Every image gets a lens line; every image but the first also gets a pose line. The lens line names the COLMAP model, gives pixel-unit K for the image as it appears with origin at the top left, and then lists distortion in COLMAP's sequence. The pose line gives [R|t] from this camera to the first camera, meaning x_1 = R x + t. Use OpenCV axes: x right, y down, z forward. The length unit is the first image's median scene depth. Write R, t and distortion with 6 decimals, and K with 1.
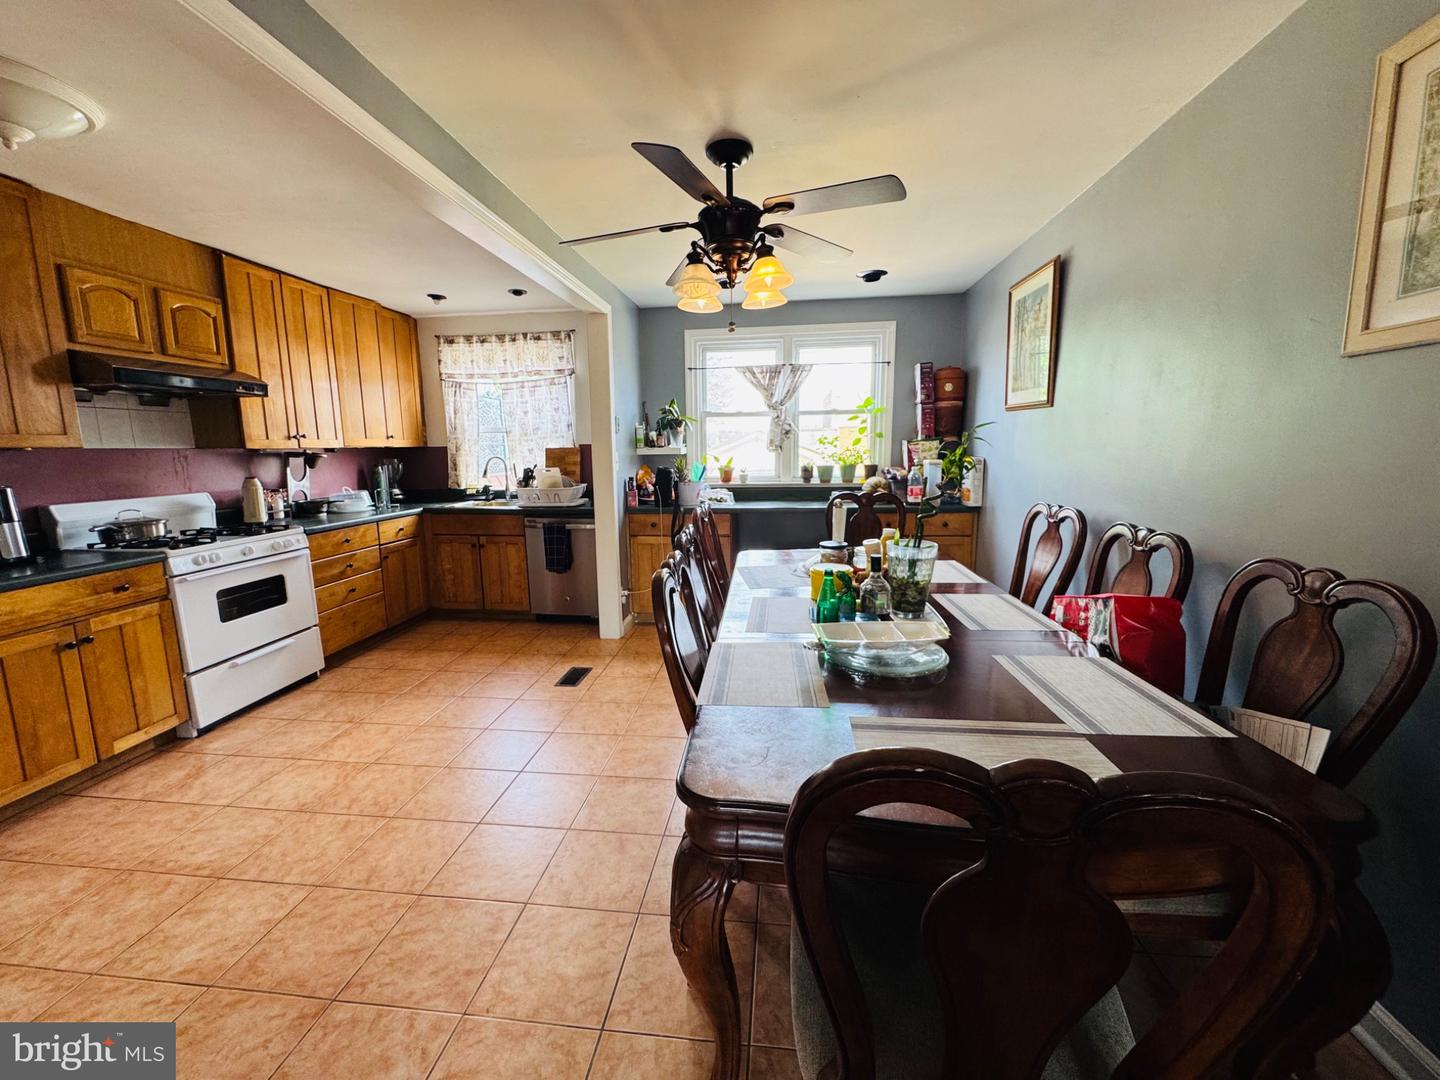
lens RADIAL K [[580.3, 0, 720.0], [0, 580.3, 540.0], [0, 0, 1]] dist [-0.002204, -0.000220]
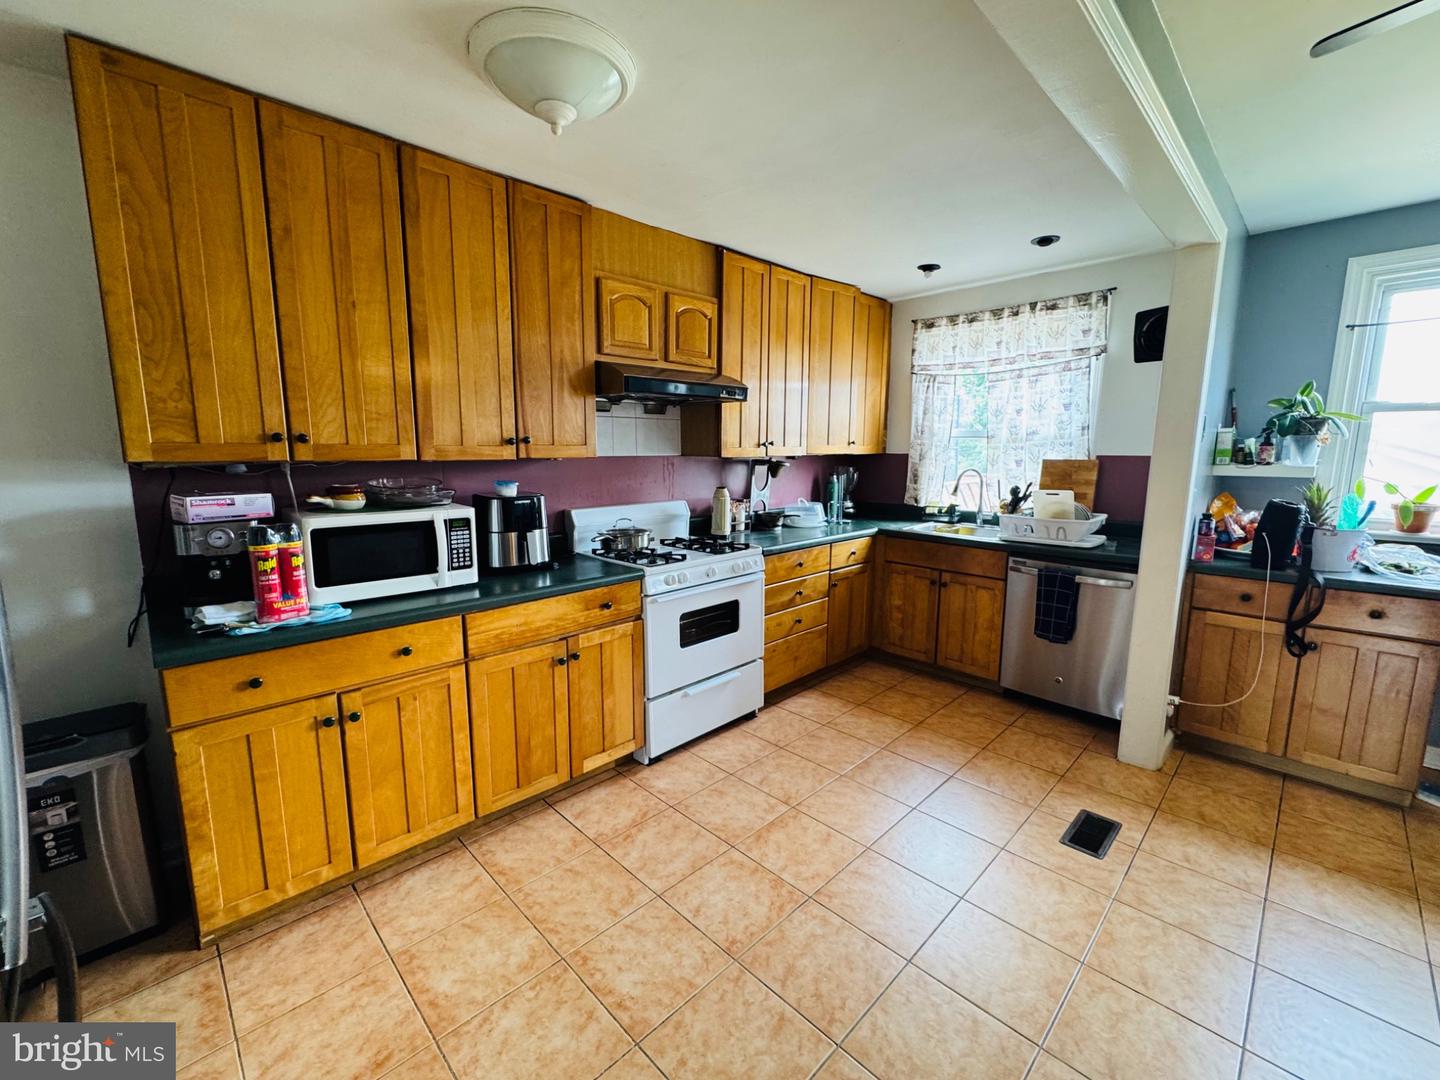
lens RADIAL K [[580.3, 0, 720.0], [0, 580.3, 540.0], [0, 0, 1]] dist [-0.002204, -0.000220]
pose [[0.781586, 0.113755, -0.613338, -0.216705], [-0.109257, 0.992997, 0.044942, -0.063487], [0.614155, 0.031886, 0.788541, 0.249350]]
